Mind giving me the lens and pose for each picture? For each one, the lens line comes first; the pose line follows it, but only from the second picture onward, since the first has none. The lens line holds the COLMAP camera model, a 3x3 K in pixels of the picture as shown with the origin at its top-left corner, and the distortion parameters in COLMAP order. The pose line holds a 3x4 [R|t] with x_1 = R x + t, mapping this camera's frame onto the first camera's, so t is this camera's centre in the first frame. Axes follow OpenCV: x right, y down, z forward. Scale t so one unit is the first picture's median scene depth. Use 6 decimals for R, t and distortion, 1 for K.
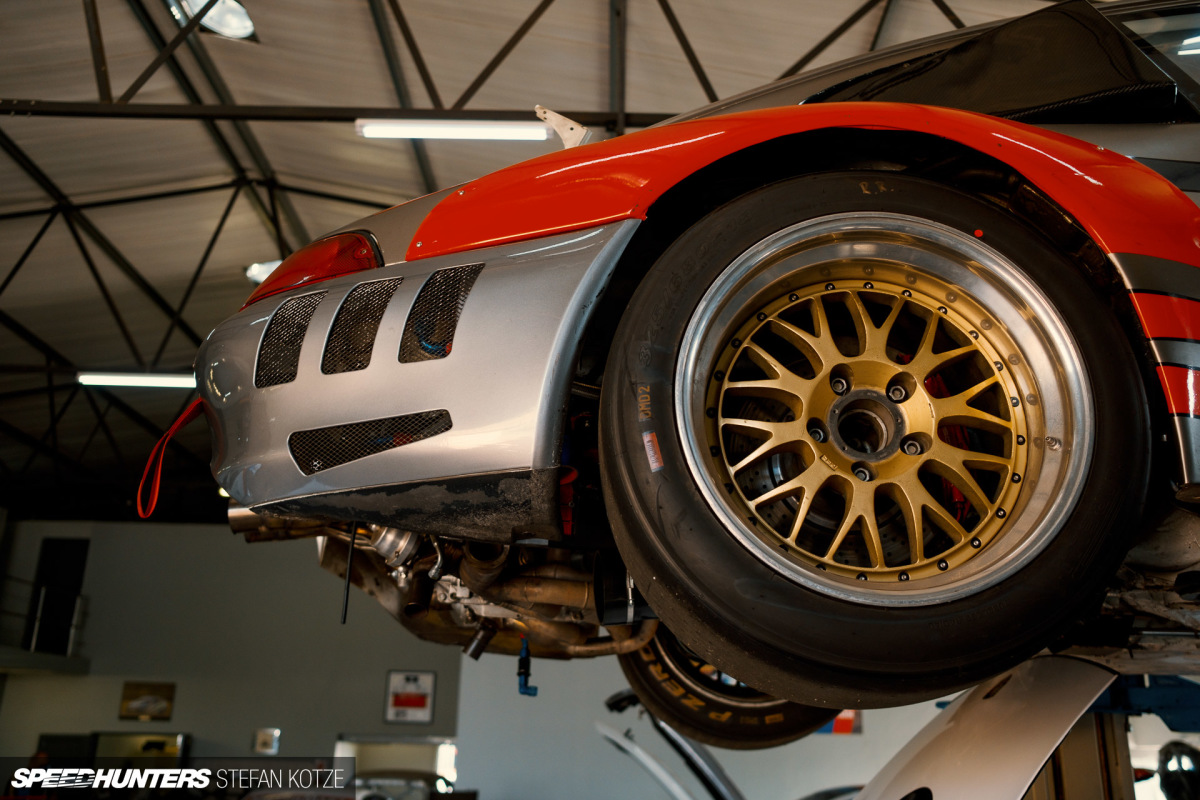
lens RADIAL K [[1149.7, 0, 600.0], [0, 1149.7, 400.0], [0, 0, 1]] dist [-0.097863, 0.221495]
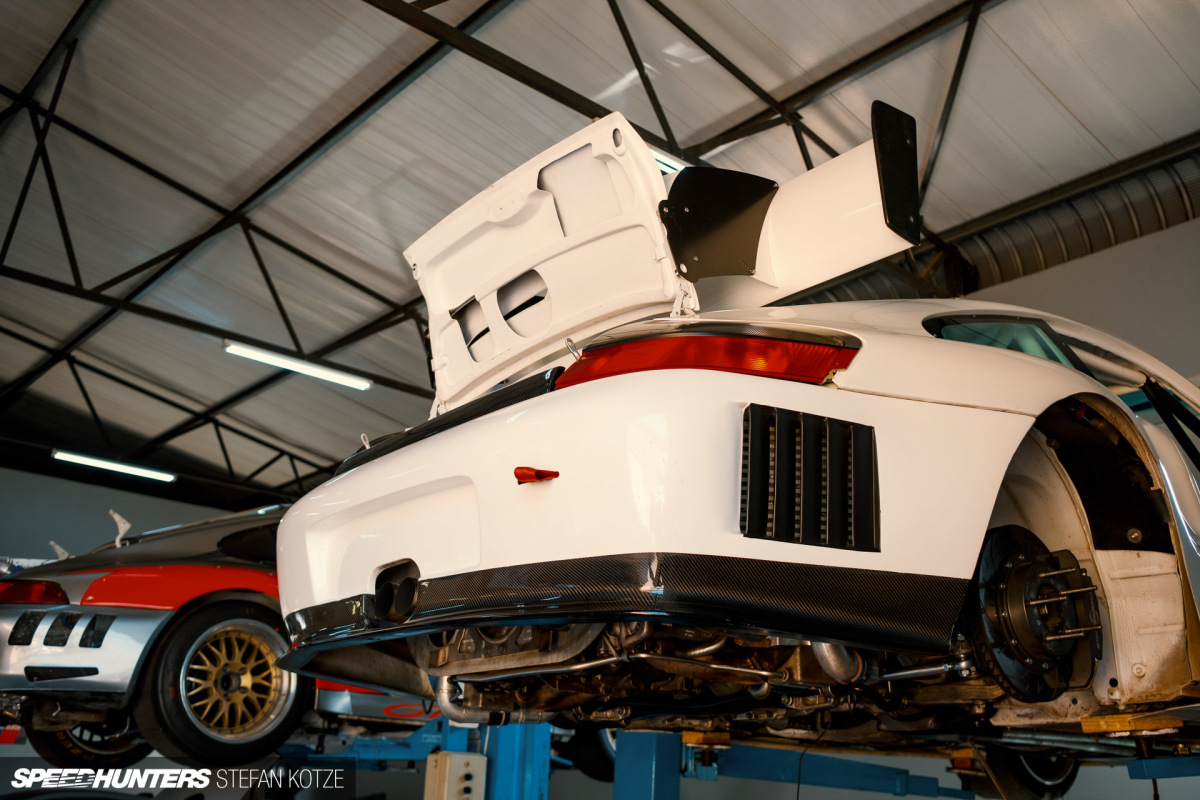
lens RADIAL K [[1149.7, 0, 600.0], [0, 1149.7, 400.0], [0, 0, 1]] dist [-0.097863, 0.221495]
pose [[0.743687, 0.220284, 0.631192, -1.195050], [-0.221819, 0.971974, -0.077864, -0.734690], [-0.630655, -0.082104, 0.771708, -2.075400]]
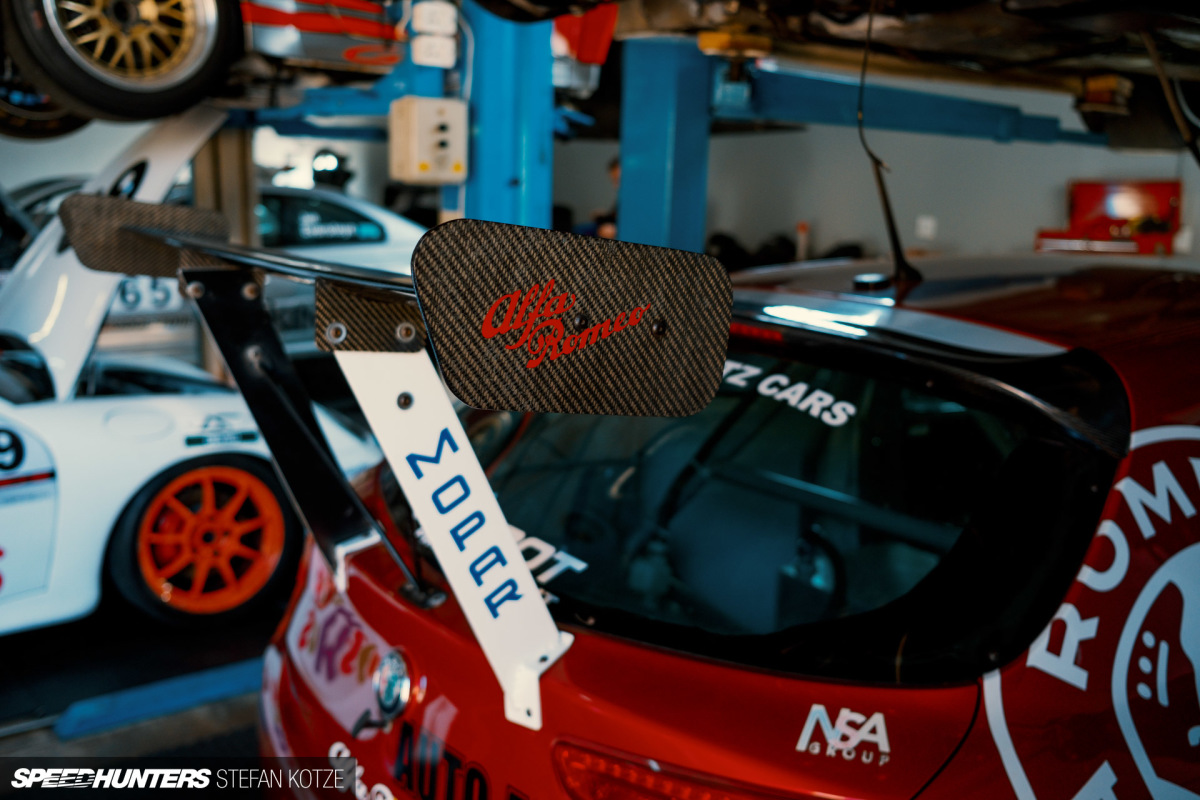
lens RADIAL K [[1149.7, 0, 600.0], [0, 1149.7, 400.0], [0, 0, 1]] dist [-0.097863, 0.221495]
pose [[0.783081, -0.116455, 0.610919, -0.565748], [-0.199148, 0.883635, 0.423710, -0.483486], [-0.589172, -0.453462, 0.668766, -1.629714]]
